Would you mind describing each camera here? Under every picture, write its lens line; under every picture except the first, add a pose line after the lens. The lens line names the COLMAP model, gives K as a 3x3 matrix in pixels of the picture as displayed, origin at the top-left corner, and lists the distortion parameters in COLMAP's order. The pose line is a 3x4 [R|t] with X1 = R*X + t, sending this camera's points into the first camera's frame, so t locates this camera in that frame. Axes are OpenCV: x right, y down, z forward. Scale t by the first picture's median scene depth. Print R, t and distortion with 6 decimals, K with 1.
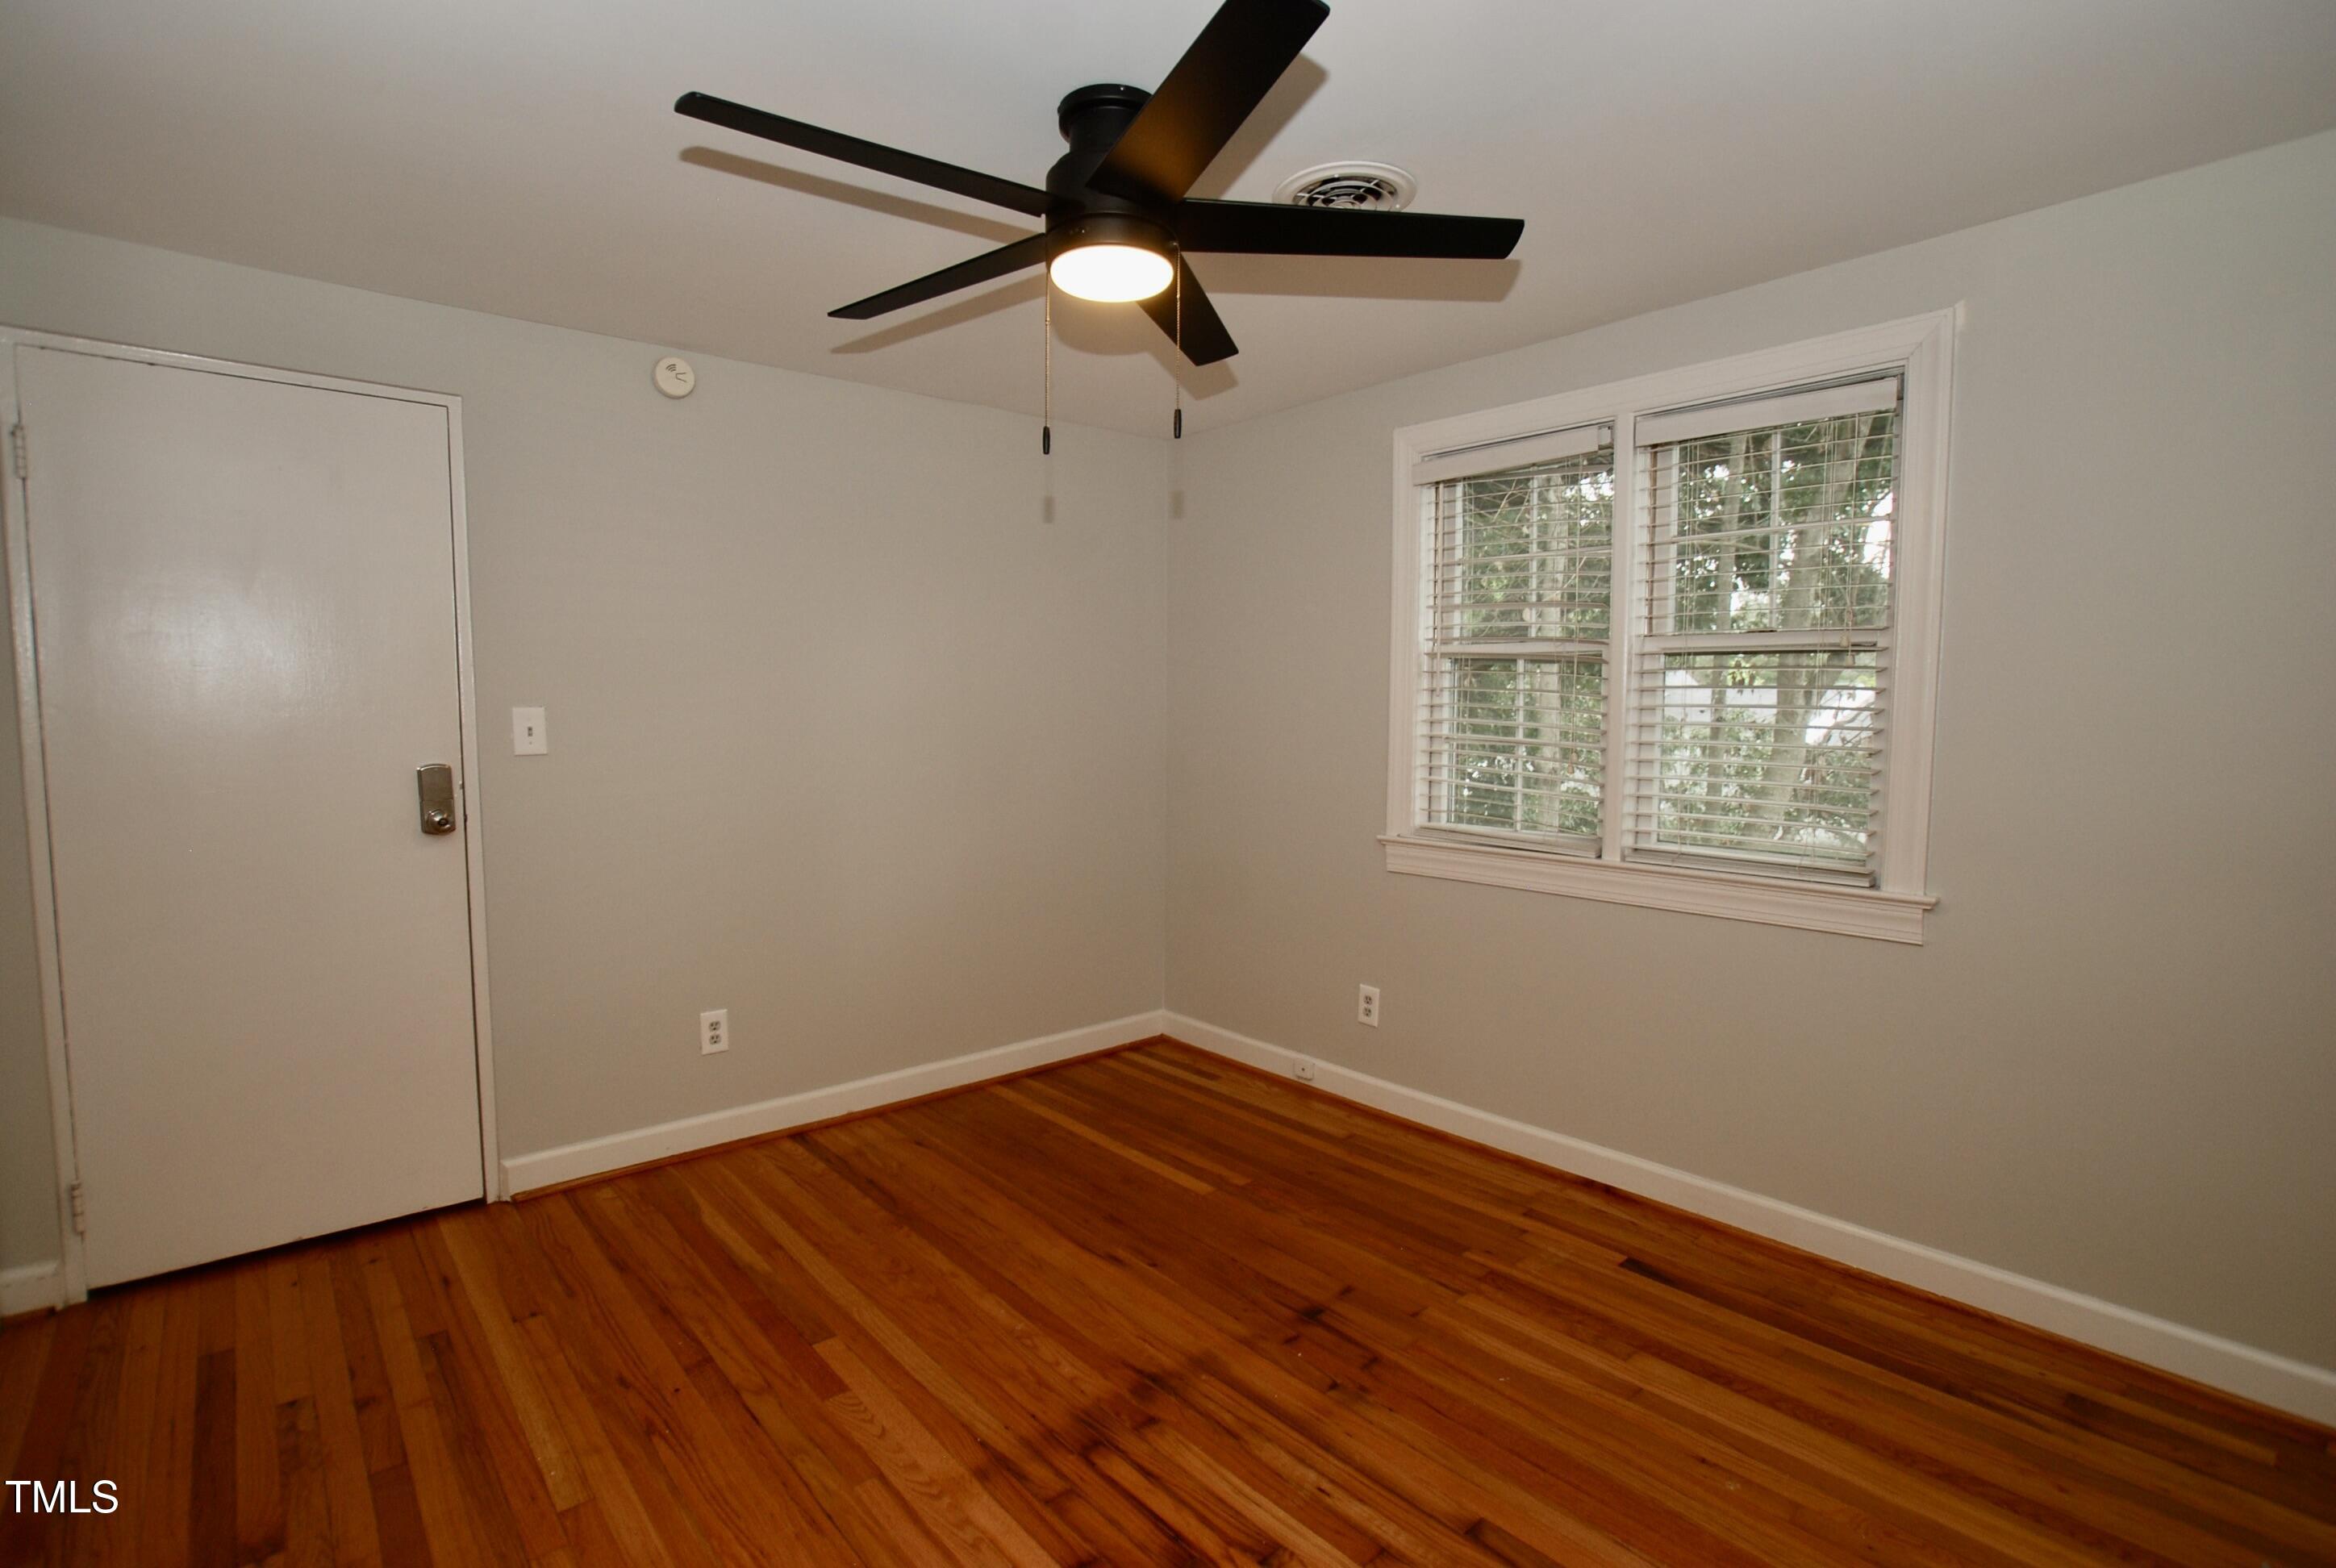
lens RADIAL K [[1122.7, 0, 1162.7], [0, 1122.7, 797.0], [0, 0, 1]] dist [-0.082942, 0.029994]
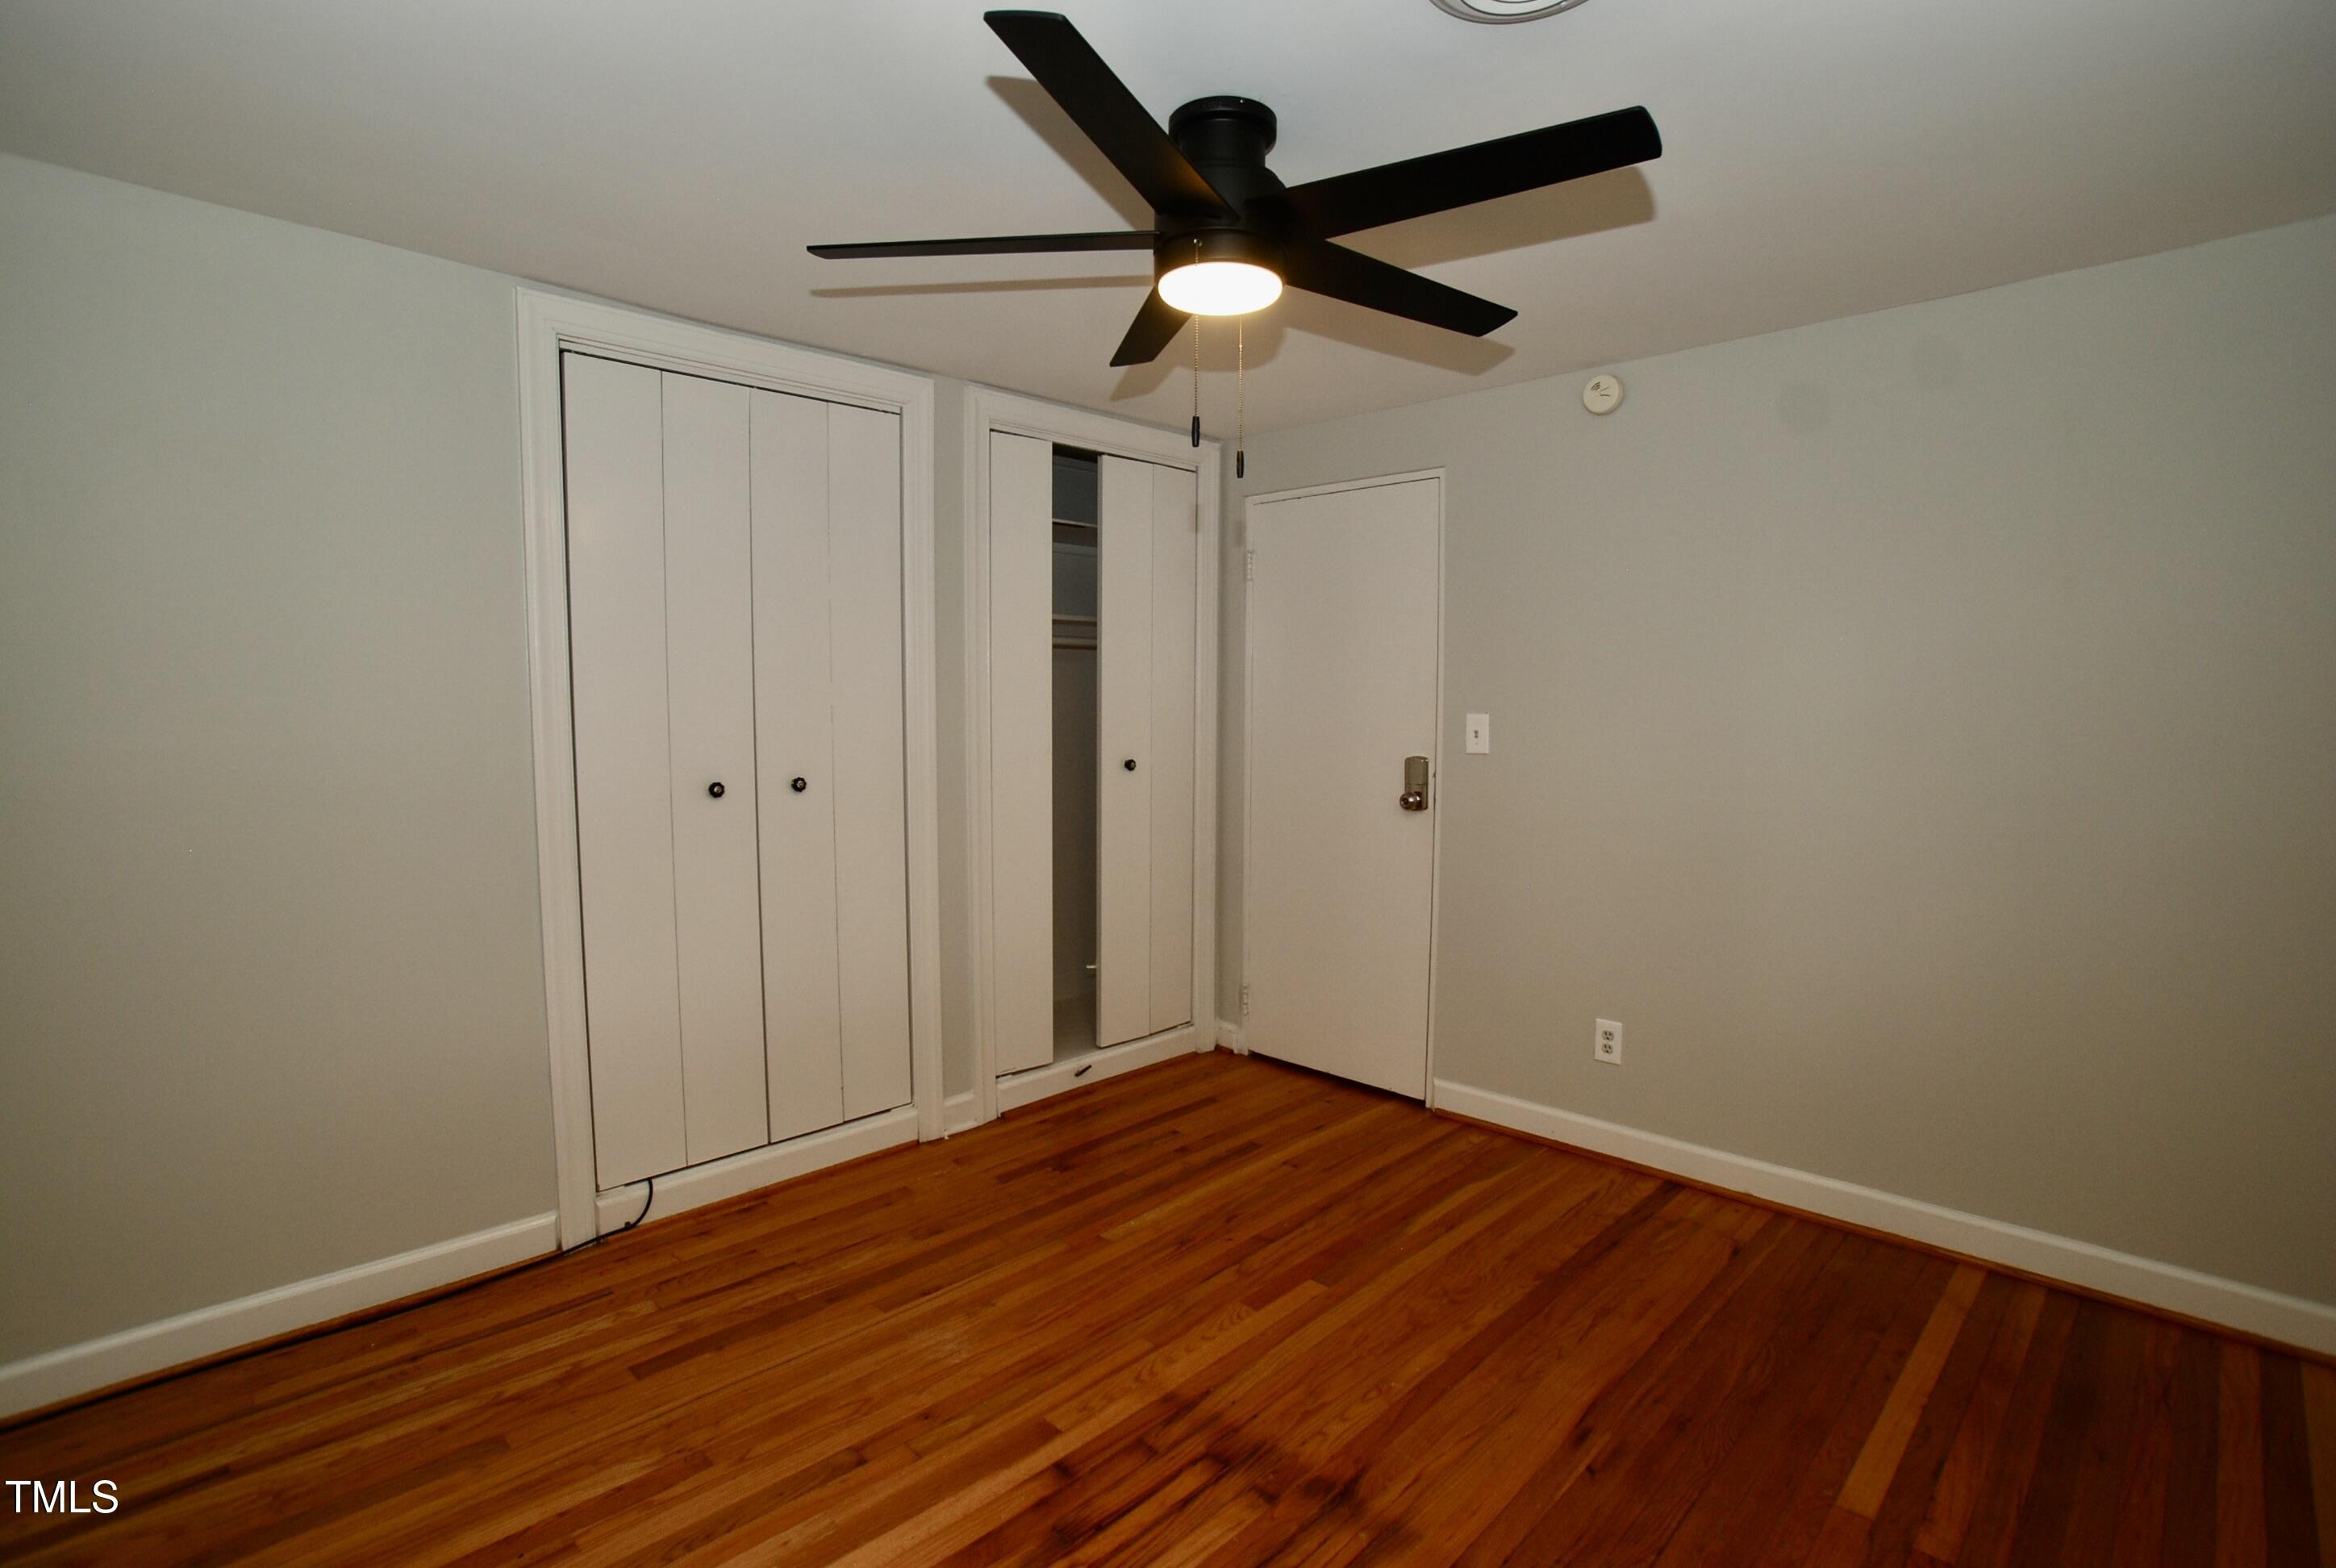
lens RADIAL K [[1122.7, 0, 1162.7], [0, 1122.7, 797.0], [0, 0, 1]] dist [-0.082942, 0.029994]
pose [[0.069262, 0.086827, -0.993813, 0.675686], [-0.082015, 0.993329, 0.081068, -0.068632], [0.994221, 0.075892, 0.075921, 0.634460]]
